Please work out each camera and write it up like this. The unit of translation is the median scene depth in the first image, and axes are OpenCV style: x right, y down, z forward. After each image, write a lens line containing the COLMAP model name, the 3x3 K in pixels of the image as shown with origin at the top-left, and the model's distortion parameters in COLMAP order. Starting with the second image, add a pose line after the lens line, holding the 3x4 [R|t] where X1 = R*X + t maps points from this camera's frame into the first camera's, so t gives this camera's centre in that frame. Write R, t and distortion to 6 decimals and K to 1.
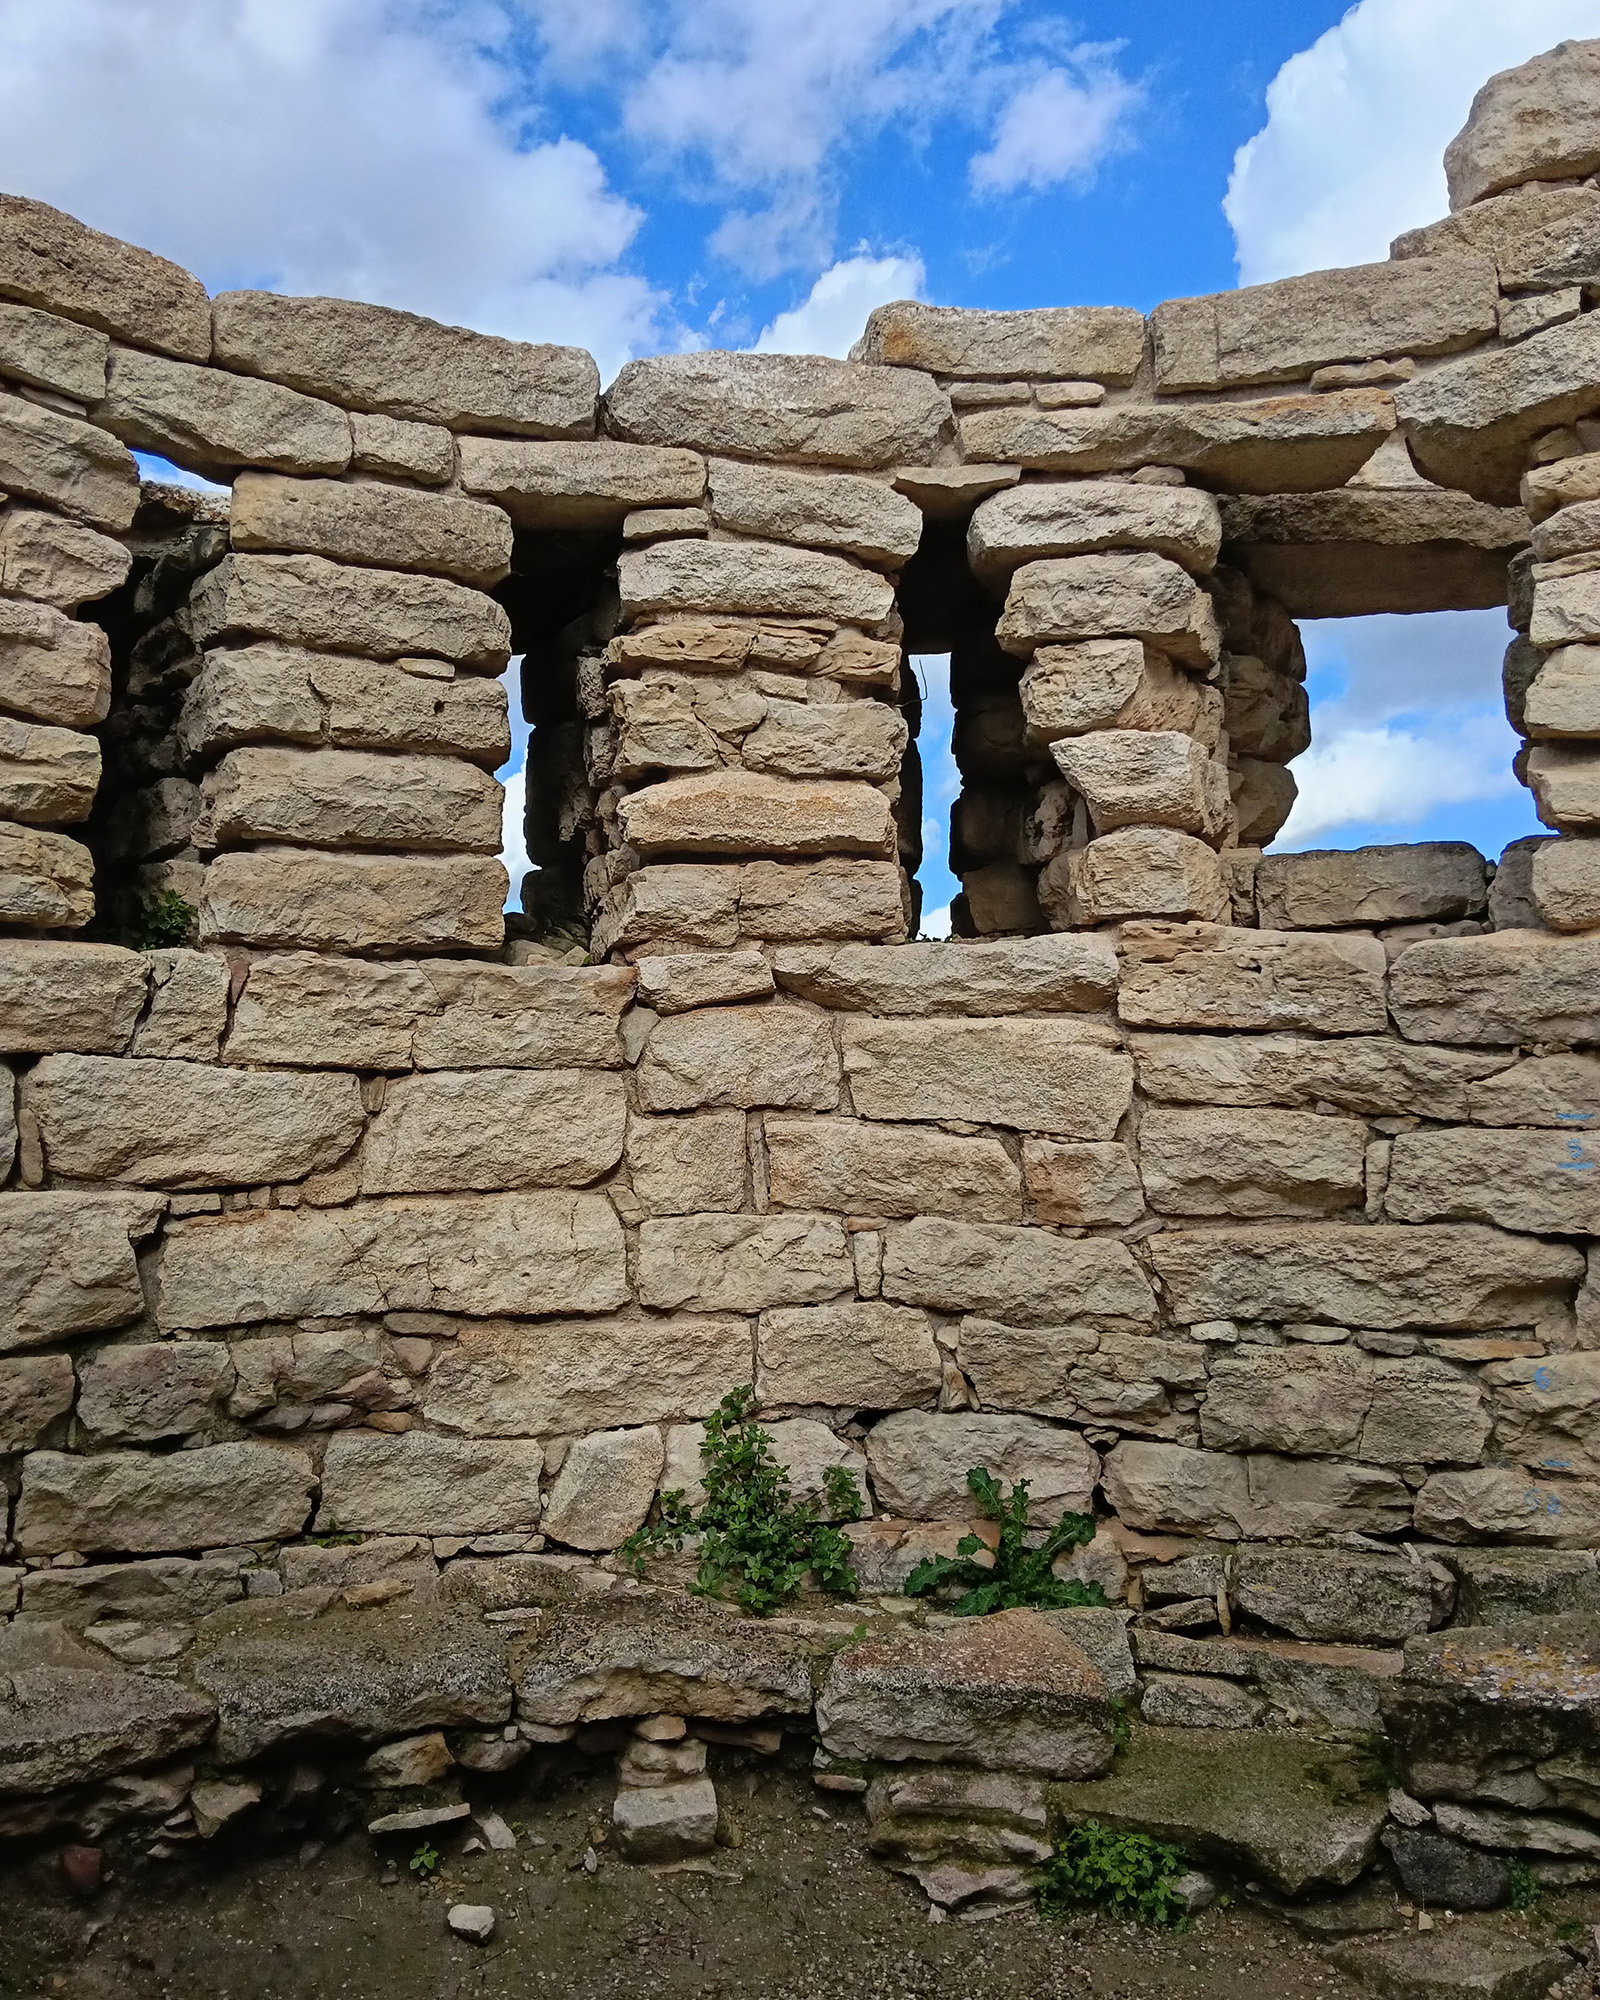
lens RADIAL K [[1825.9, 0, 839.1], [0, 1825.9, 998.4], [0, 0, 1]] dist [0.152660, -0.375432]
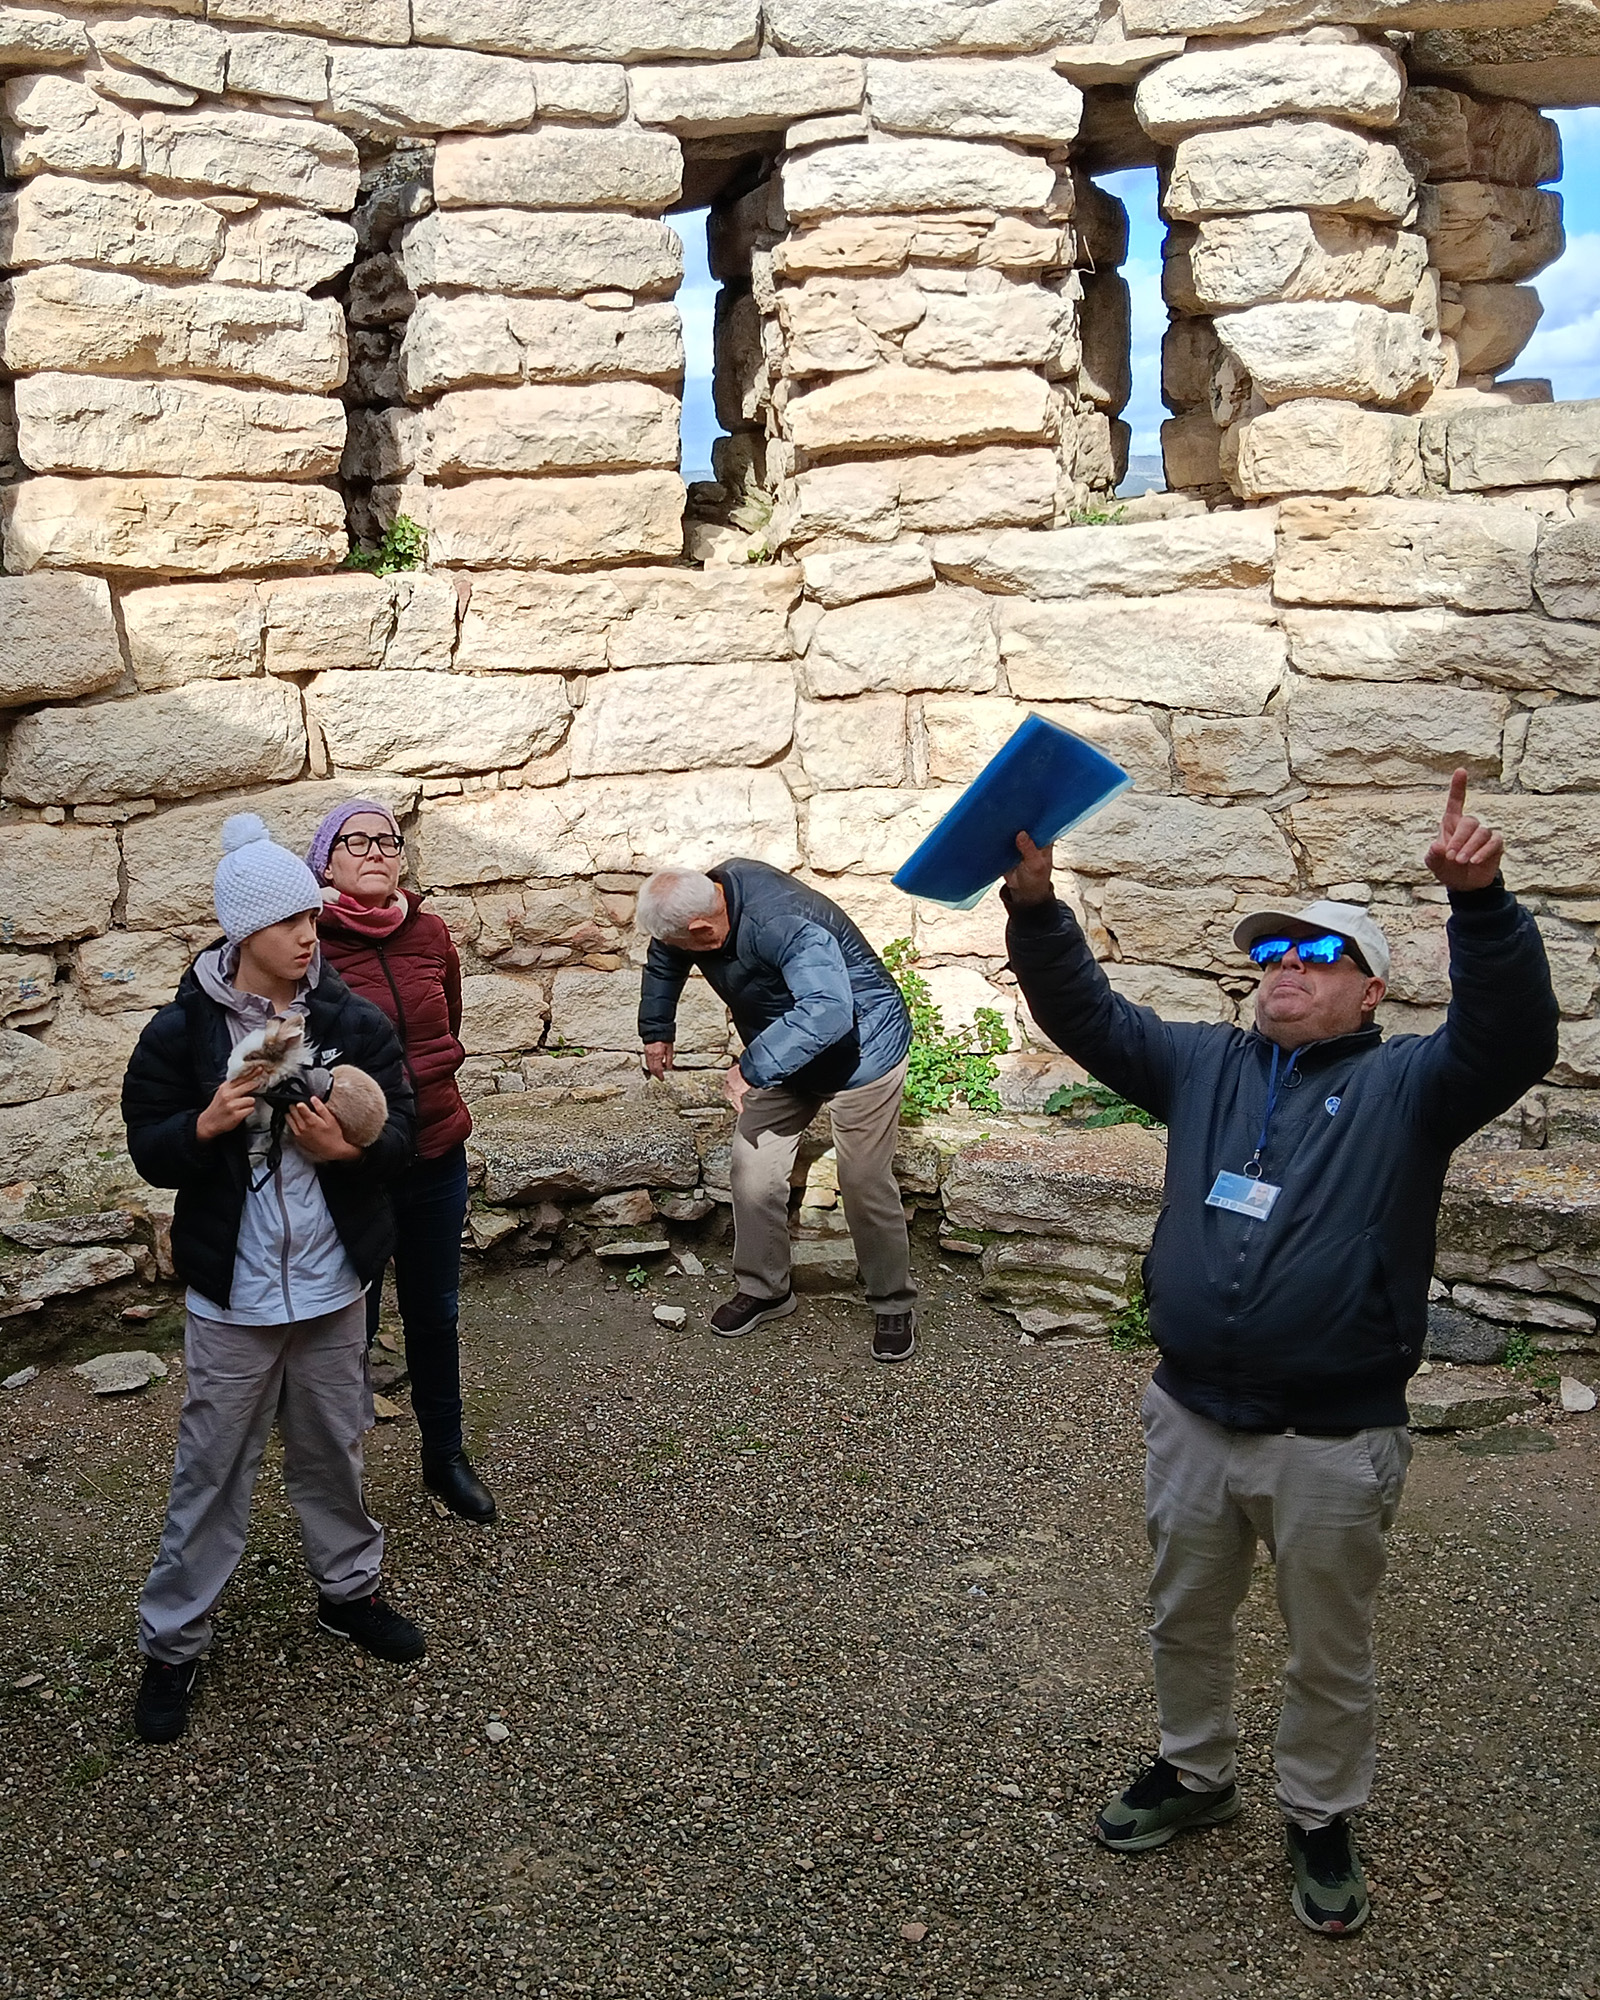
lens RADIAL K [[1805.4, 0, 751.0], [0, 1805.4, 999.9], [0, 0, 1]] dist [0.005231, -0.007056]
pose [[0.987849, 0.019572, -0.154177, 0.035073], [0.018430, 0.970285, 0.241261, -0.029694], [0.154317, -0.241171, 0.958135, -0.122182]]
